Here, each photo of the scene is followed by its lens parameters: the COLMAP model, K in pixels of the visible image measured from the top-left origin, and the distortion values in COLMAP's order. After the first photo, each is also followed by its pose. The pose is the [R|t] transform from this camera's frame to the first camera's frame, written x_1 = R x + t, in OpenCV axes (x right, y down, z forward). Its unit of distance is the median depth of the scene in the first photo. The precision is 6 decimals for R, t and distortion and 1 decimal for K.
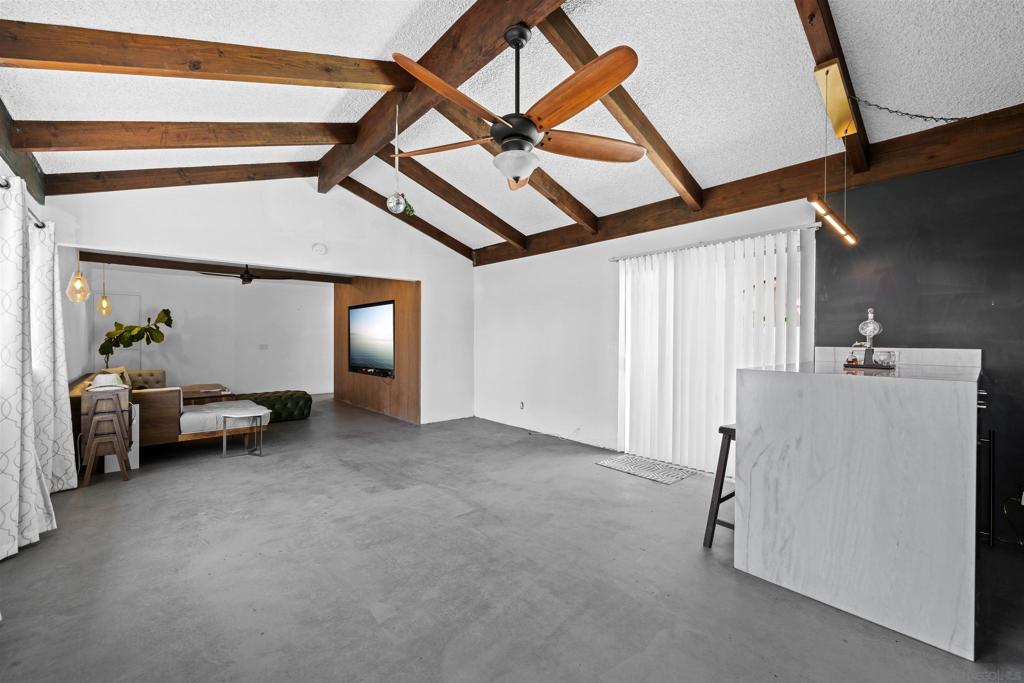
lens RADIAL K [[389.4, 0, 519.9], [0, 389.4, 341.7], [0, 0, 1]] dist [-0.000718, -0.000005]
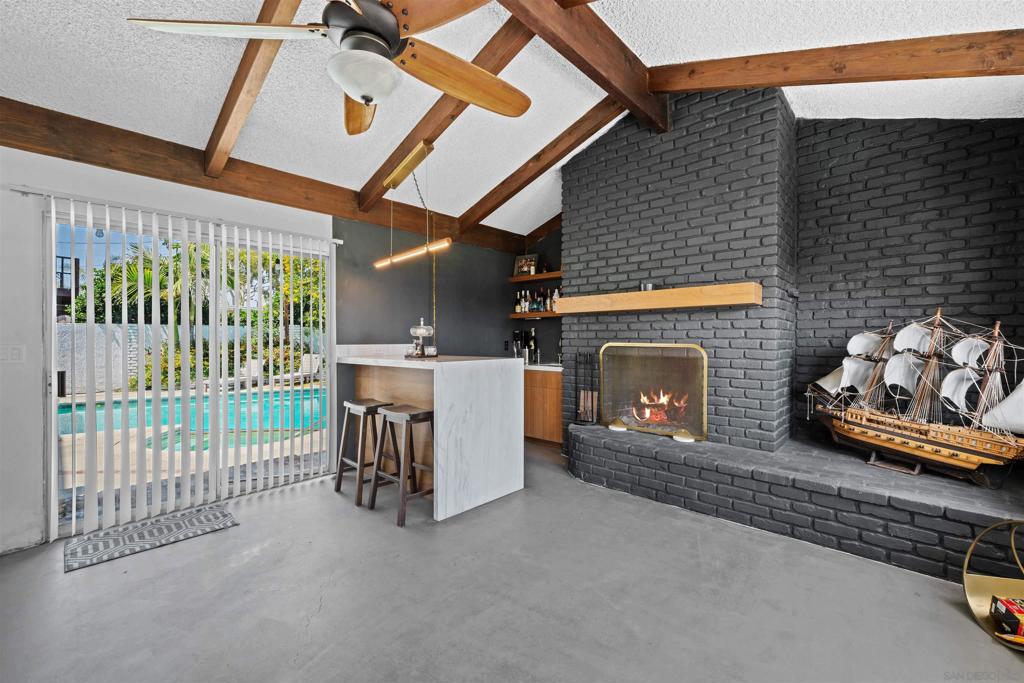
lens RADIAL K [[389.4, 0, 519.9], [0, 389.4, 339.2], [0, 0, 1]] dist [-0.000718, -0.000005]
pose [[-0.025404, -0.003073, 0.999673, -0.740623], [0.005973, 0.999977, 0.003226, -0.007081], [-0.999659, 0.006053, -0.025385, 0.808870]]
